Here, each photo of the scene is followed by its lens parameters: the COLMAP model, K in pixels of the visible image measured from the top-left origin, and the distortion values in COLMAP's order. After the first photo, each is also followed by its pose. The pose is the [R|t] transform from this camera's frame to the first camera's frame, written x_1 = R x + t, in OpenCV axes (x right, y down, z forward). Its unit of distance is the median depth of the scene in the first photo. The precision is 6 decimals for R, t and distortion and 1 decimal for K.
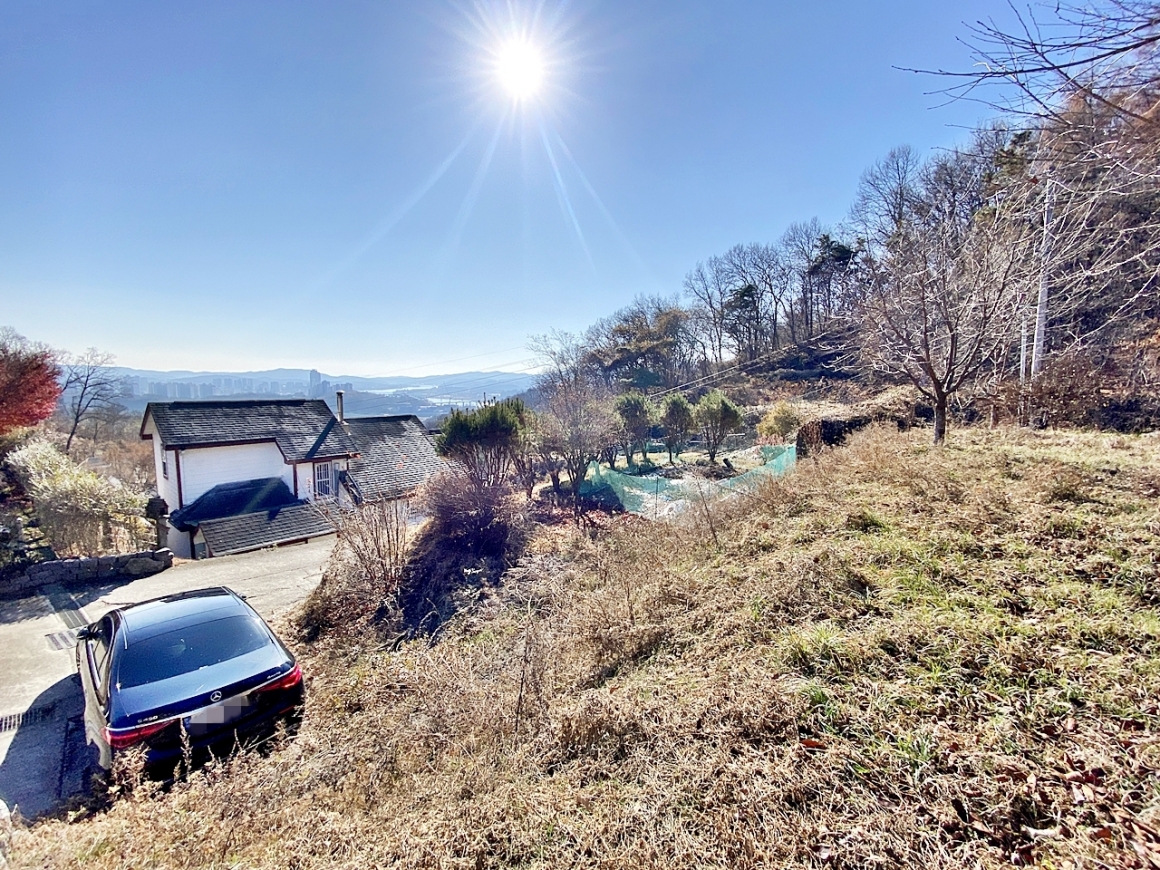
lens RADIAL K [[462.4, 0, 580.0], [0, 462.4, 435.0], [0, 0, 1]] dist [0.001453, -0.013949]
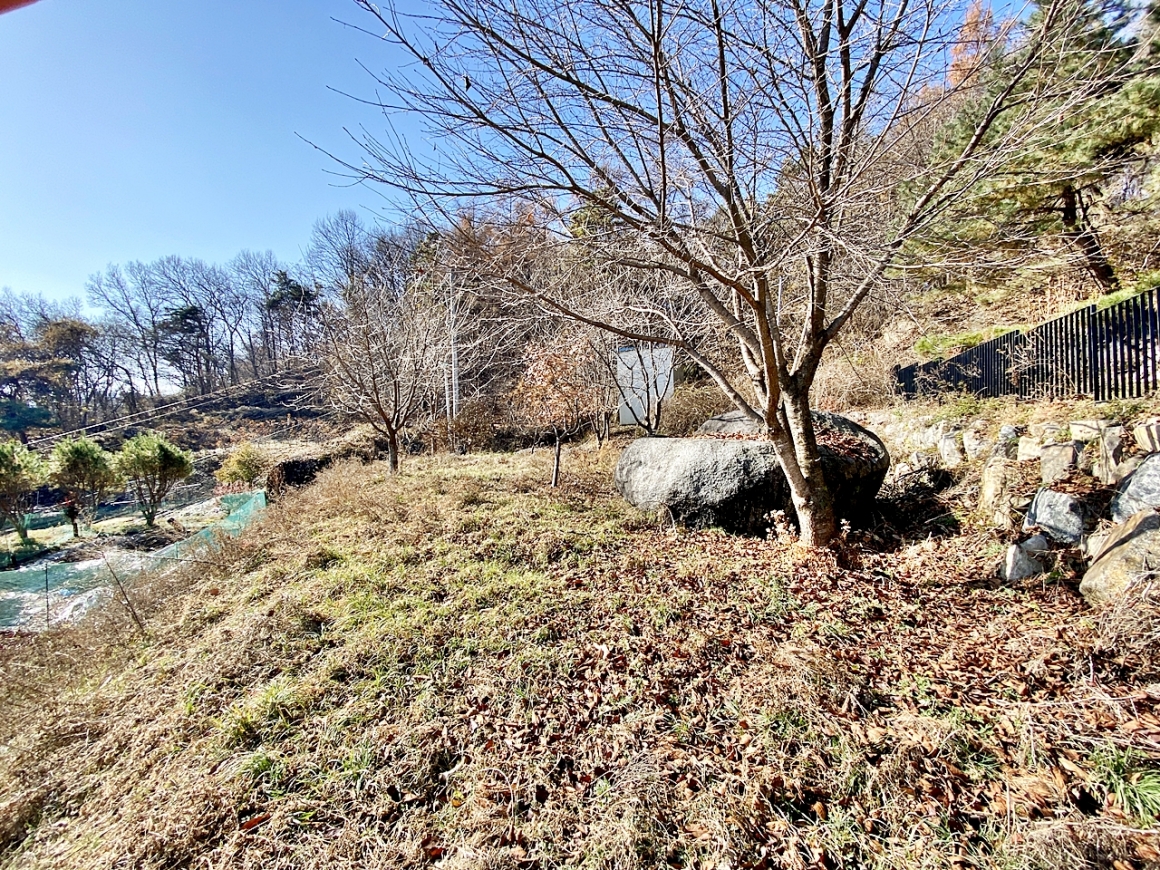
lens RADIAL K [[462.4, 0, 580.0], [0, 462.4, 435.0], [0, 0, 1]] dist [0.001453, -0.013949]
pose [[0.512995, -0.031685, 0.857806, 0.034459], [0.102128, 0.994473, -0.024342, 0.000144], [-0.852294, 0.100093, 0.513396, -0.029754]]
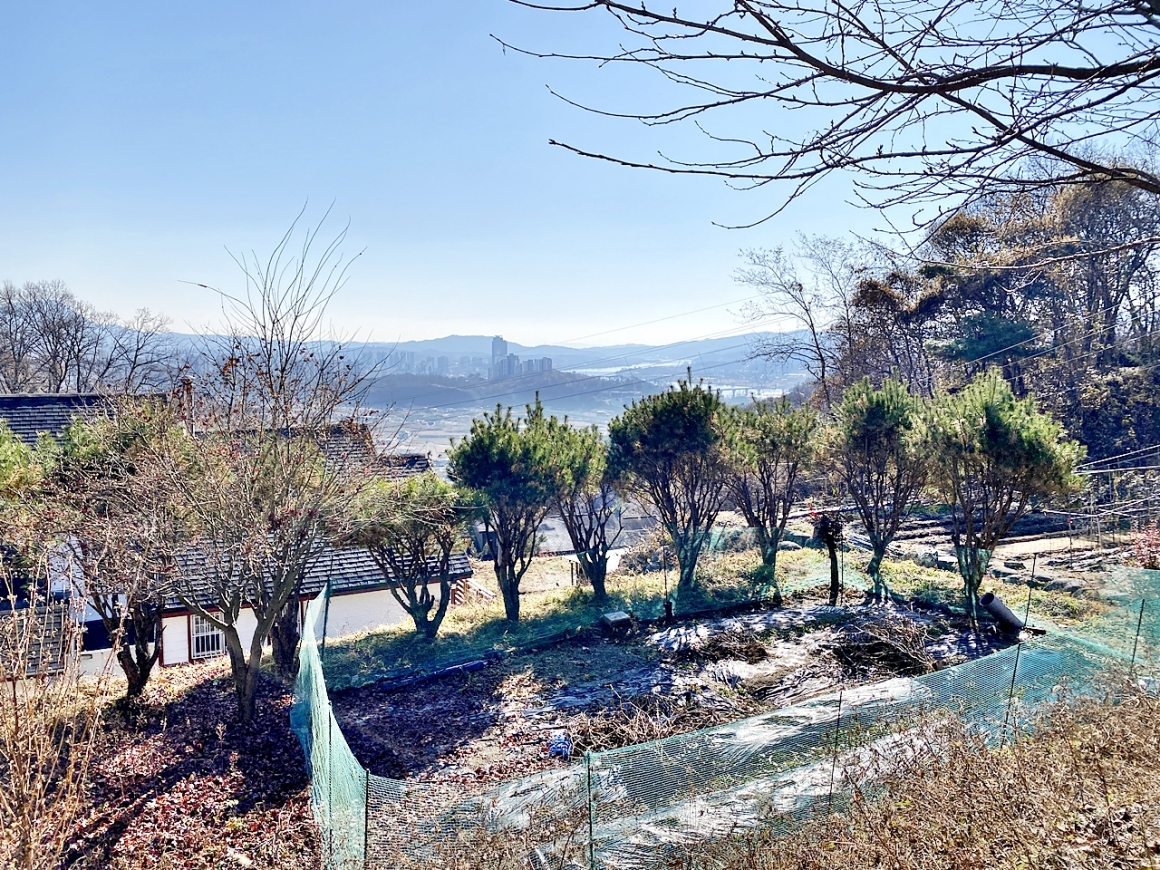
lens RADIAL K [[881.8, 0, 580.9], [0, 881.8, 421.8], [0, 0, 1]] dist [-0.039961, 0.032913]
pose [[0.907242, 0.016979, -0.420266, 1.497035], [-0.031562, 0.999116, -0.027770, -0.183201], [0.419423, 0.038458, 0.906976, 1.696302]]
